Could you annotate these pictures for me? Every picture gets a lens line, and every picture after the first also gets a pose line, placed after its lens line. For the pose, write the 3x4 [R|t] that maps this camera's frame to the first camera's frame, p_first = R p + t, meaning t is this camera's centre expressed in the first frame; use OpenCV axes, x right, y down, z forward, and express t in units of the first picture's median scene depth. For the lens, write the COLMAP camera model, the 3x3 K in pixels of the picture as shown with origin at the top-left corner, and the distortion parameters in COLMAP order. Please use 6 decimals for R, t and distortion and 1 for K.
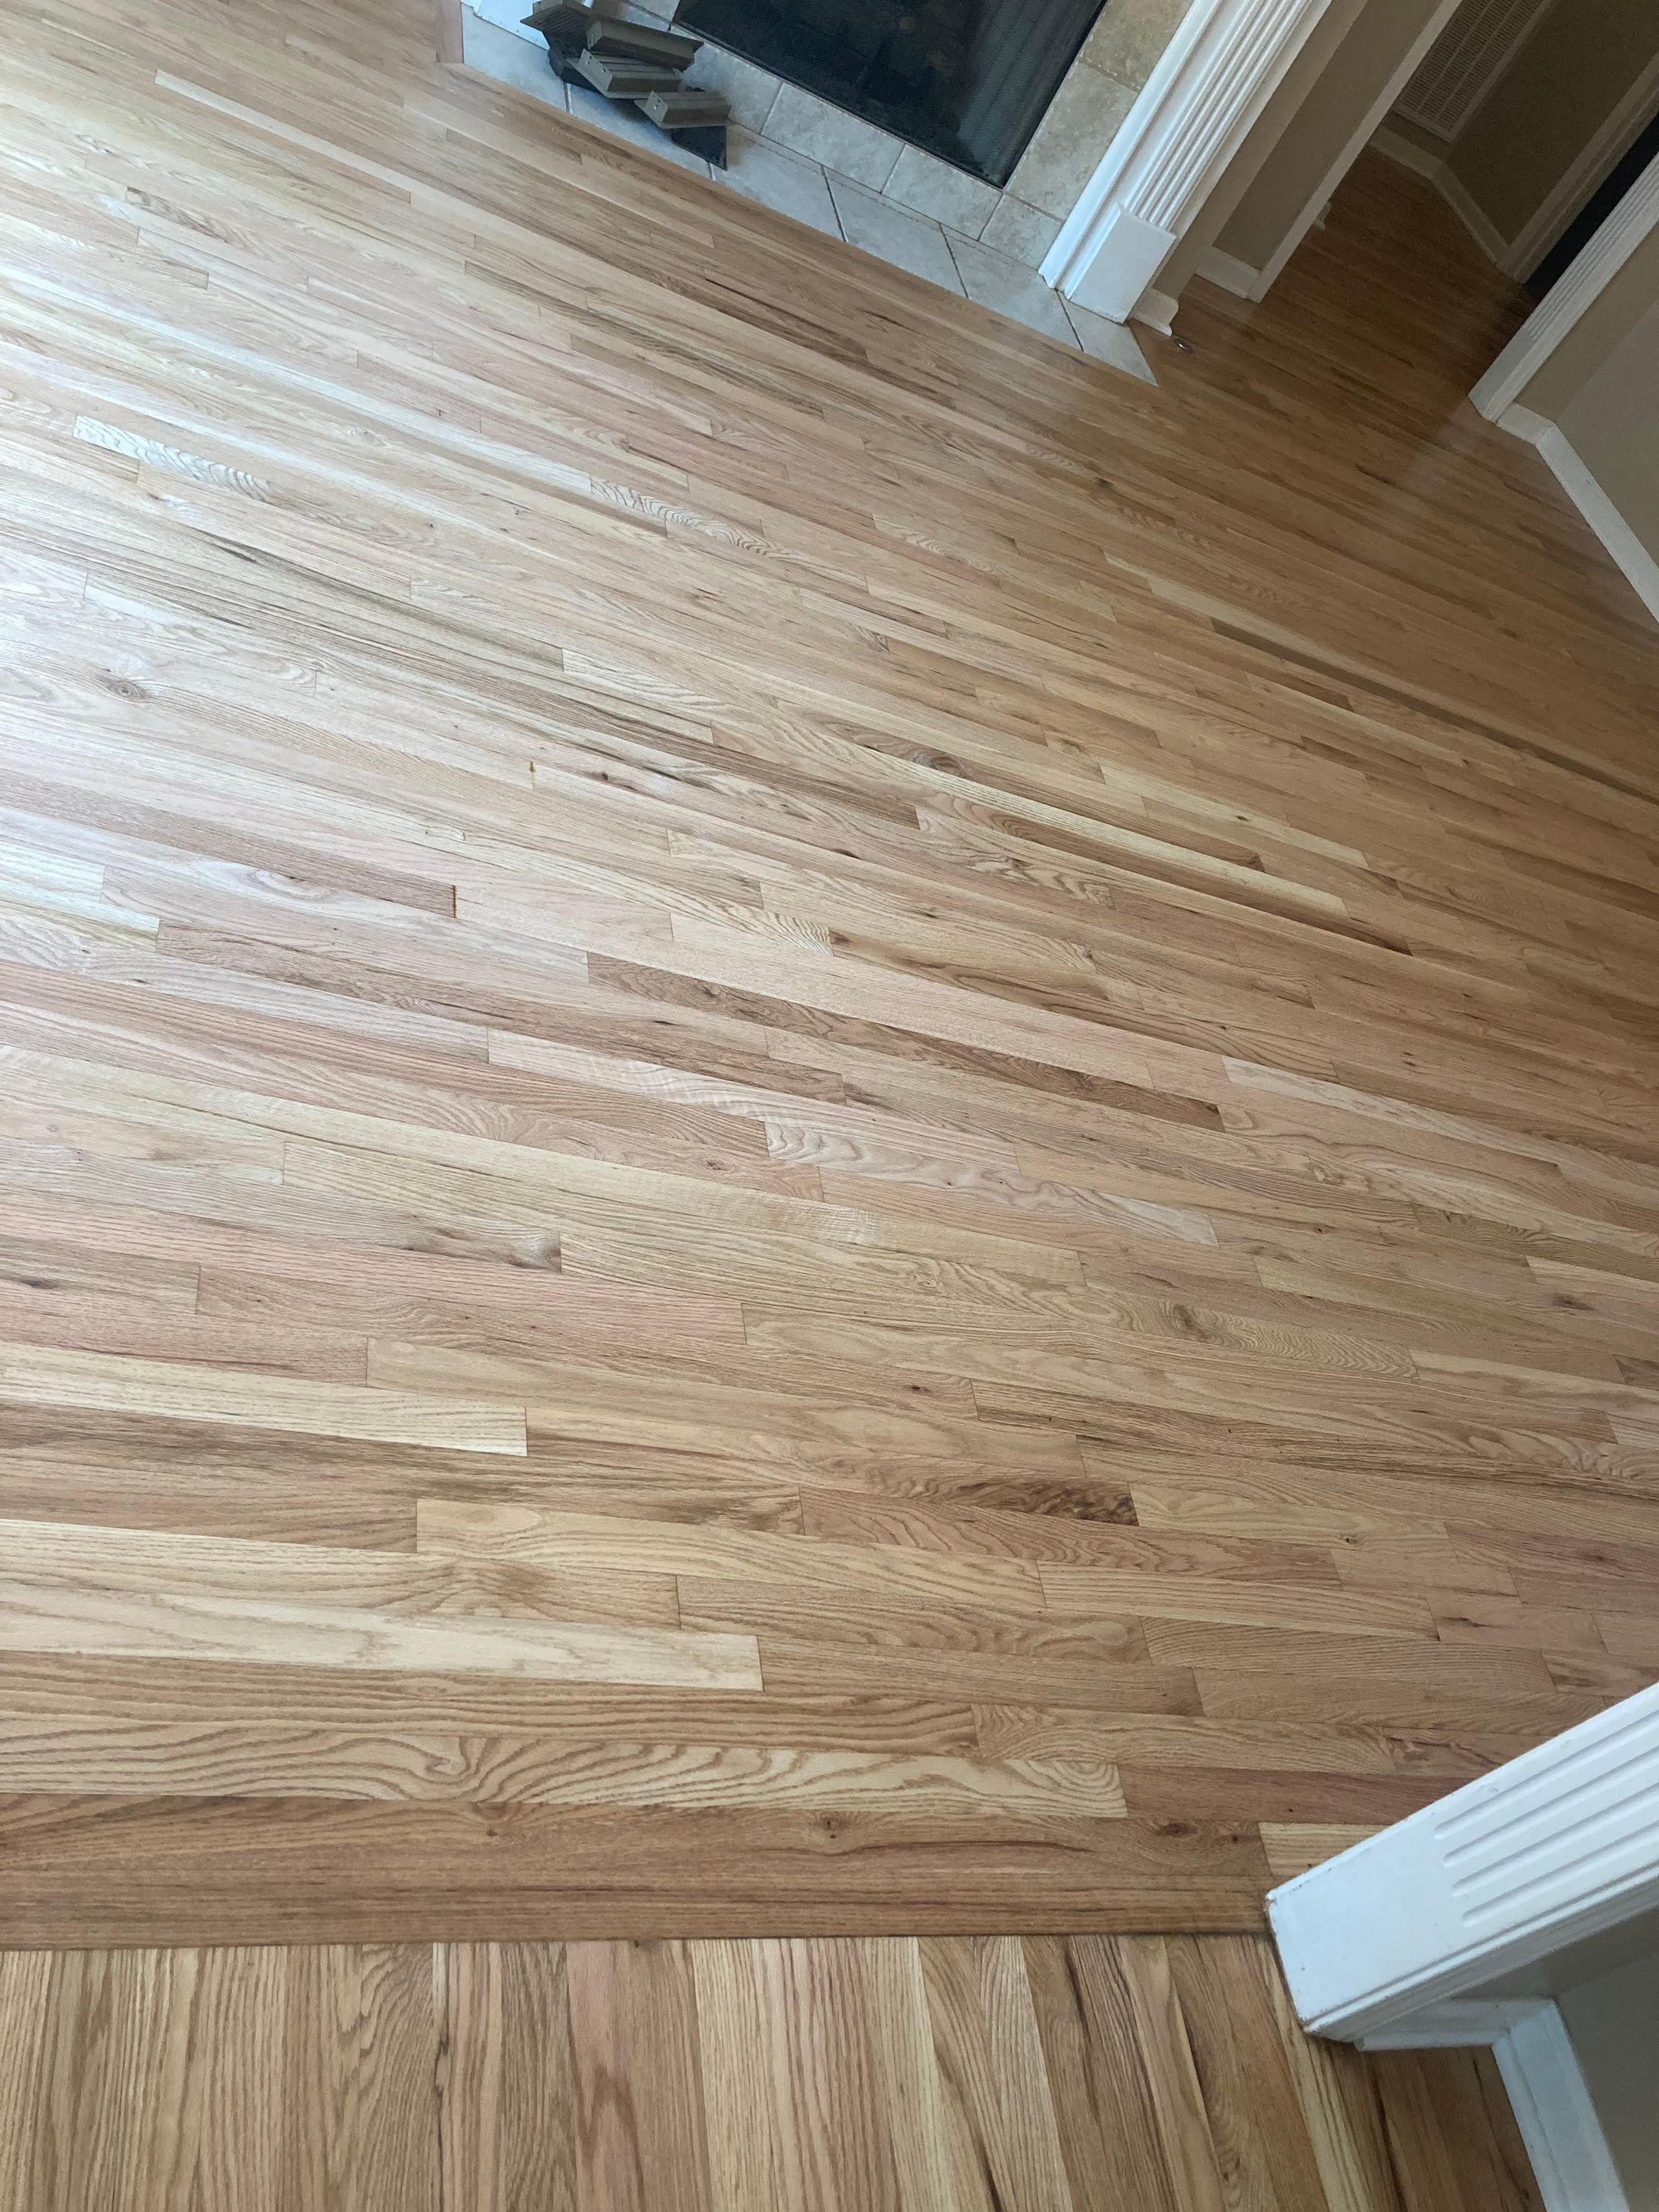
lens RADIAL K [[1774.1, 0, 854.0], [0, 1774.1, 1096.1], [0, 0, 1]] dist [0.027336, -0.047606]
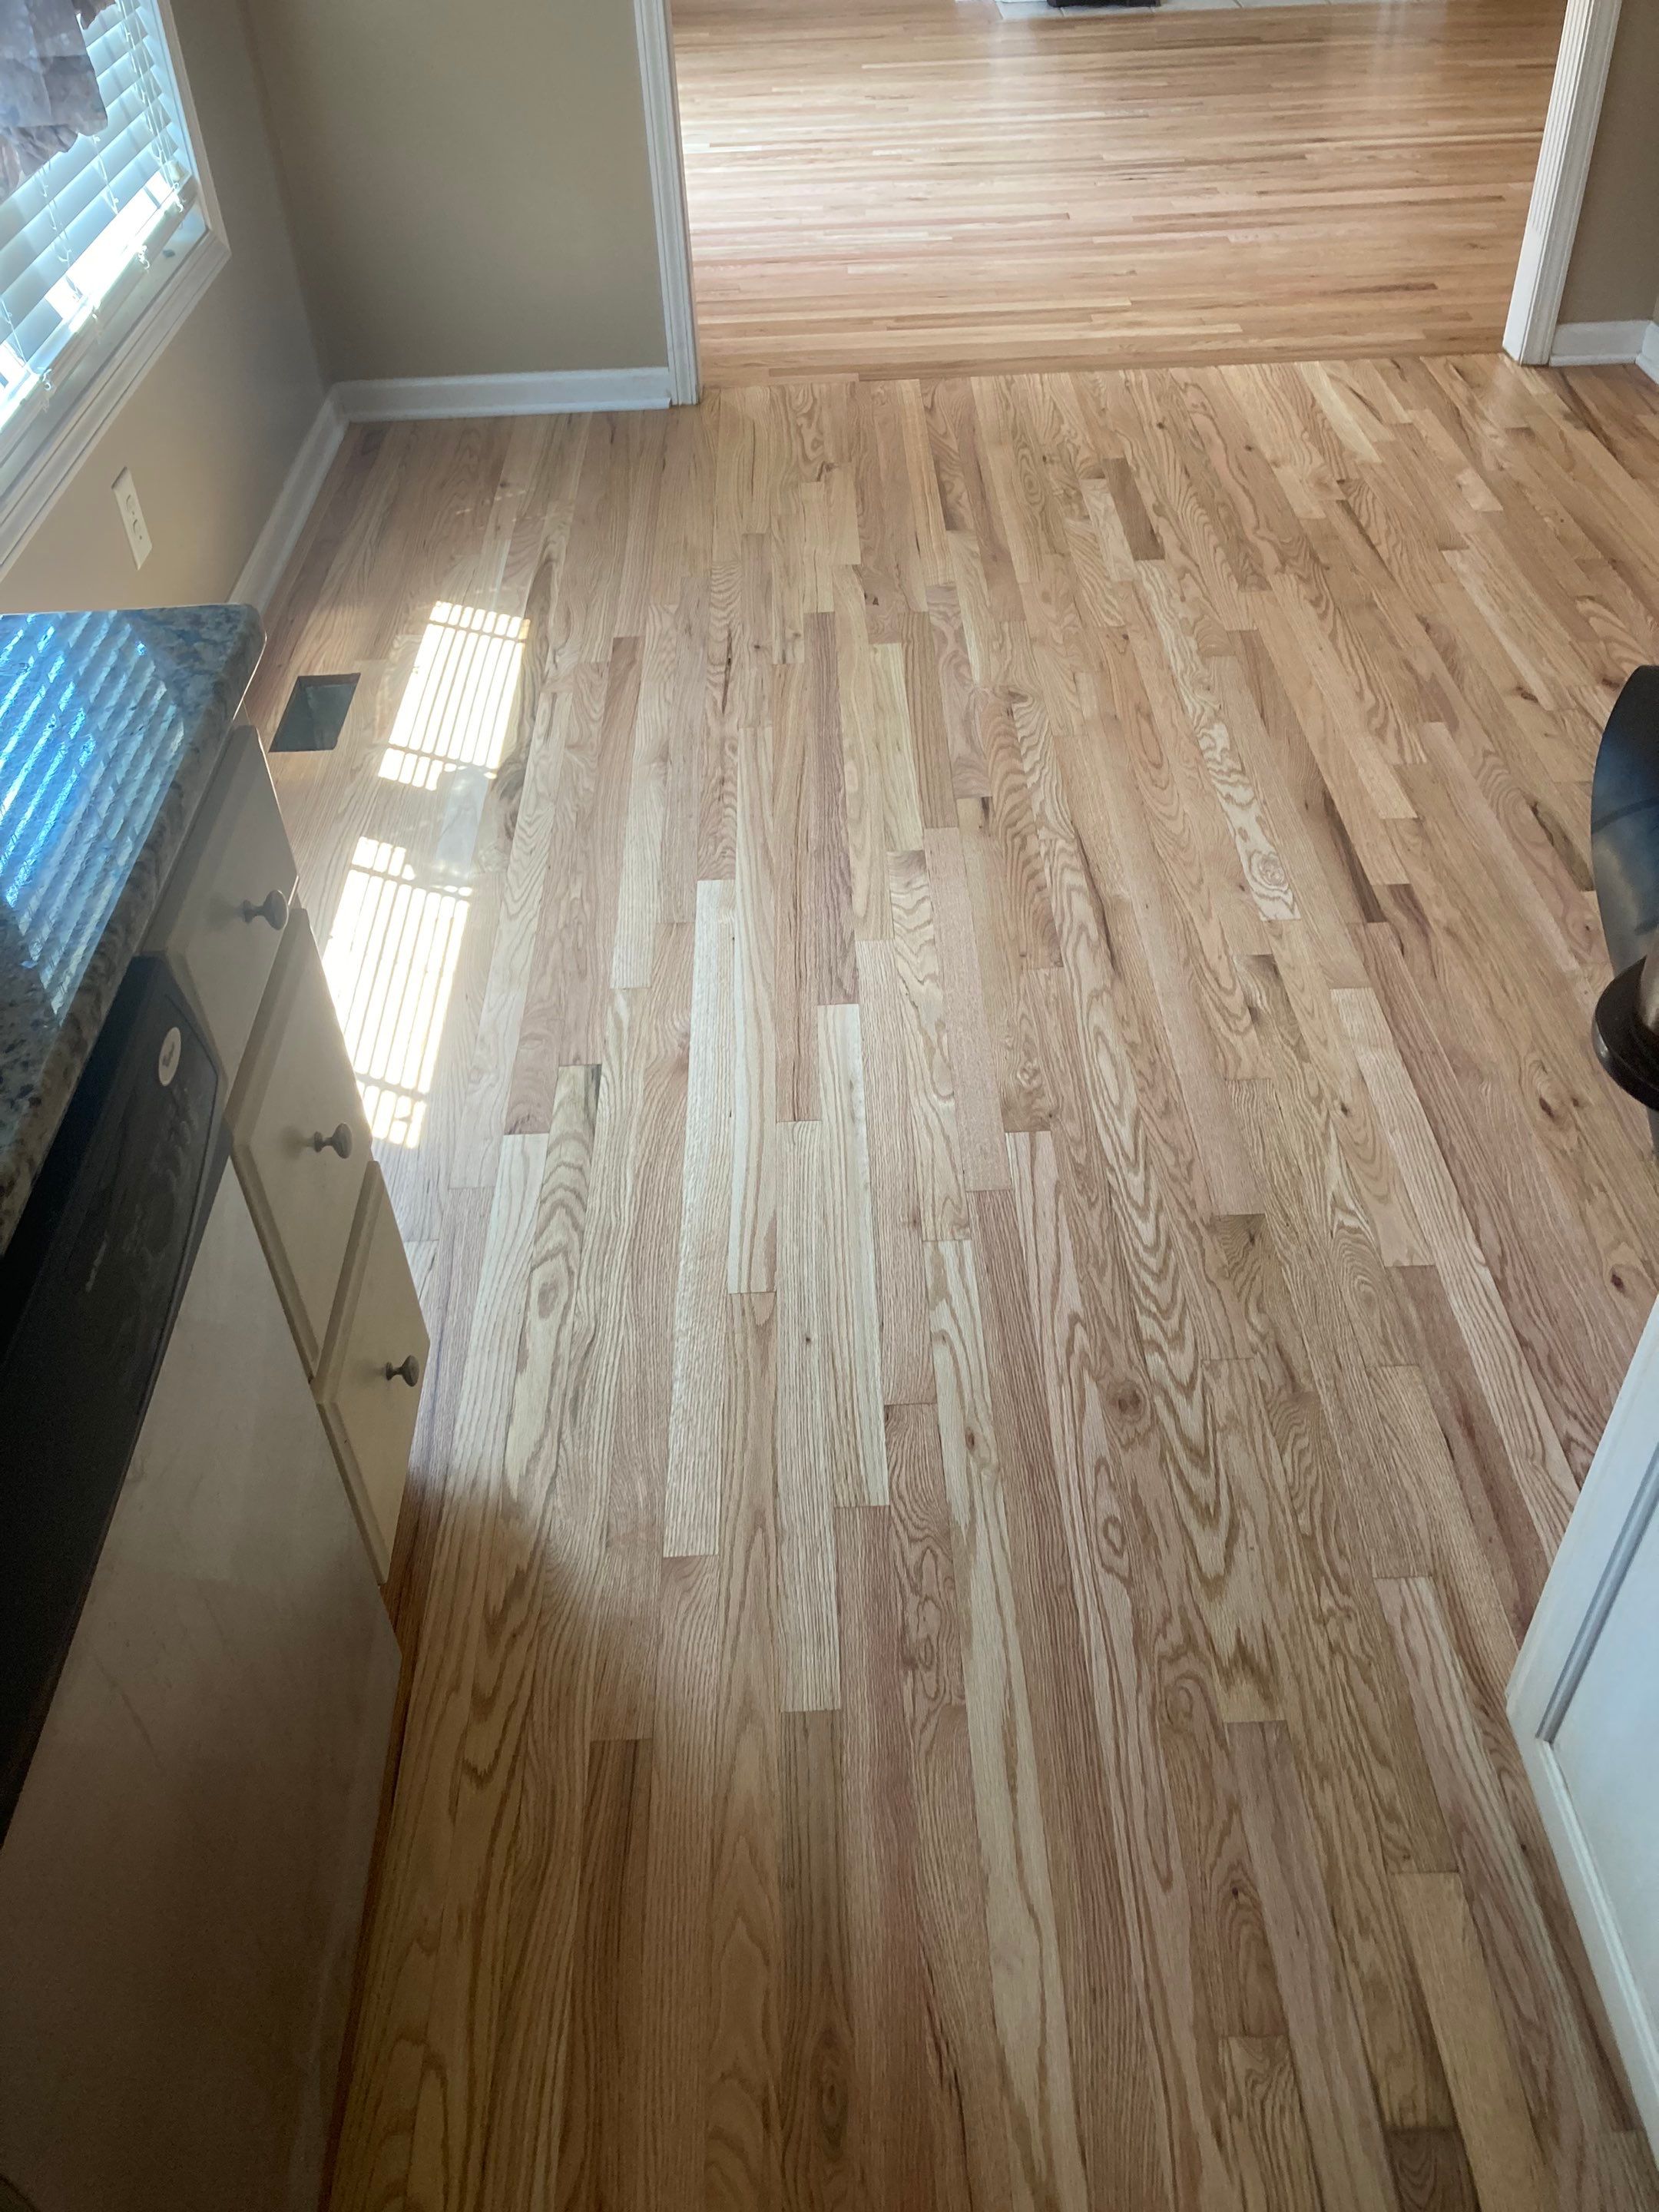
lens RADIAL K [[1774.1, 0, 854.0], [0, 1774.1, 1096.1], [0, 0, 1]] dist [0.027336, -0.047606]
pose [[0.853866, -0.296352, -0.427889, 0.178294], [0.242467, 0.953910, -0.176819, 1.286311], [0.460568, 0.047231, 0.886367, -1.070665]]
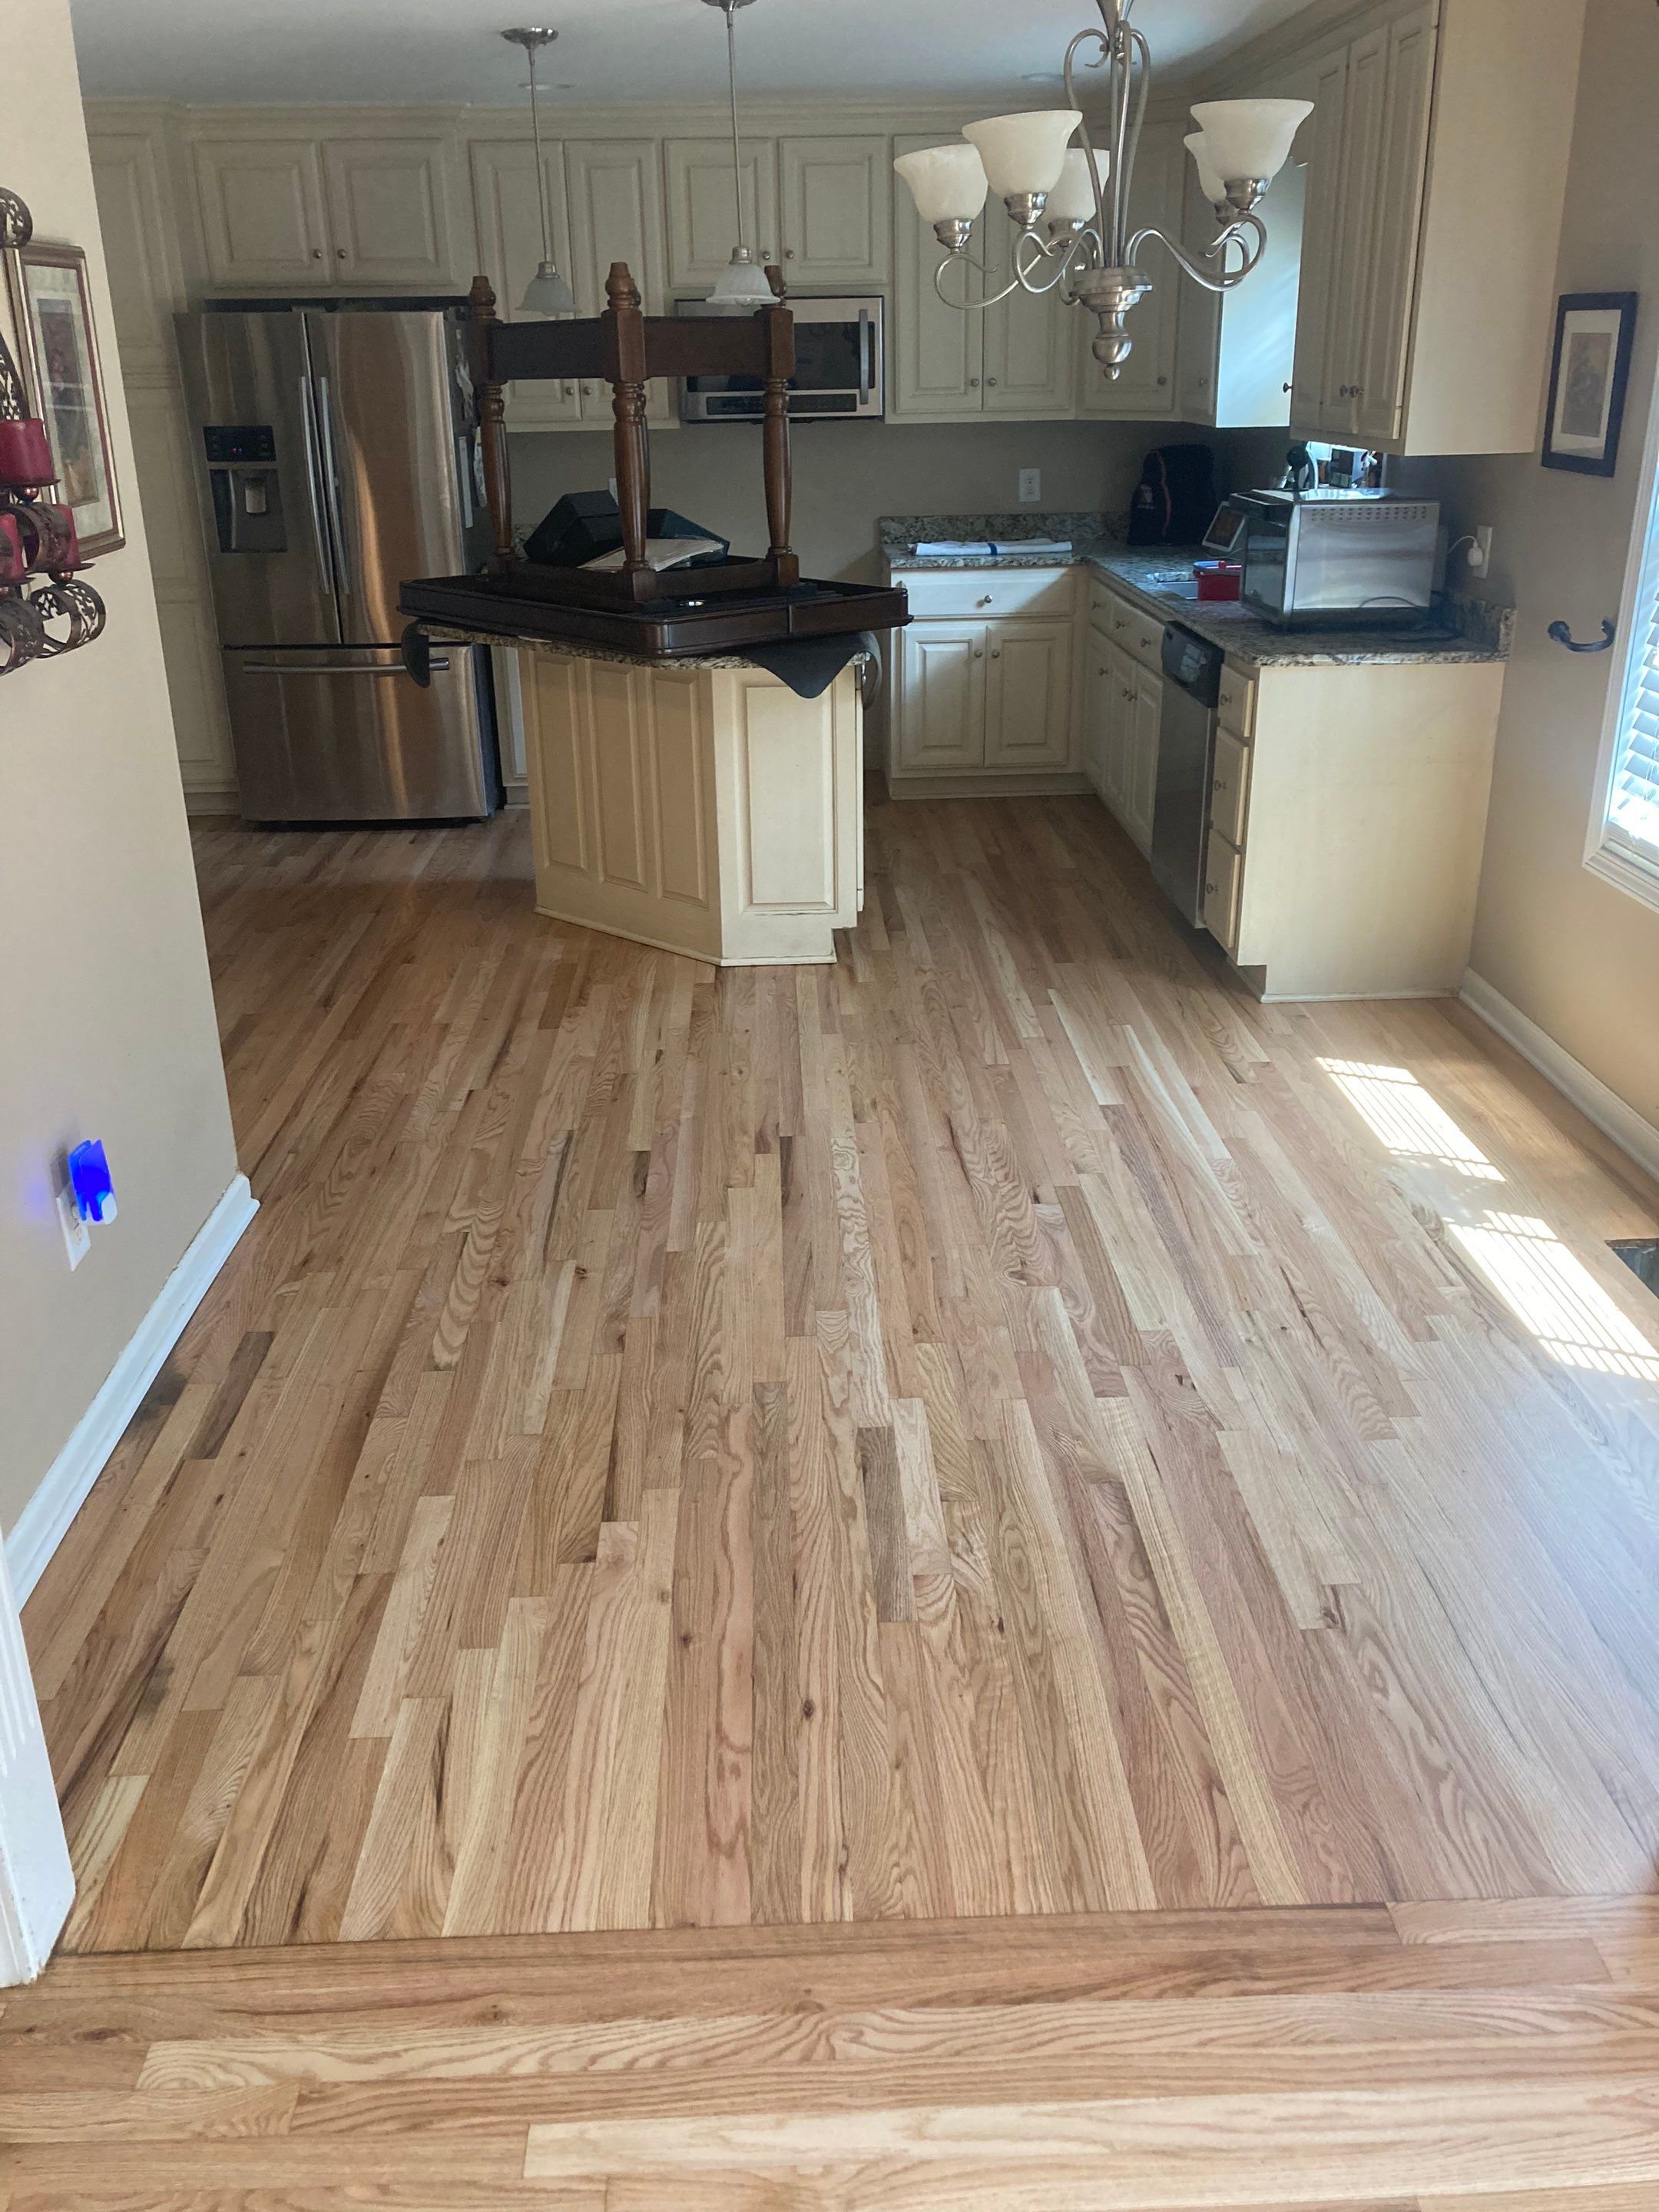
lens RADIAL K [[1774.1, 0, 854.0], [0, 1774.1, 1096.1], [0, 0, 1]] dist [0.027336, -0.047606]
pose [[-0.887787, -0.454842, -0.070386, 0.096876], [-0.212258, 0.268915, 0.939484, -0.643530], [-0.408389, 0.849002, -0.335283, 0.602658]]
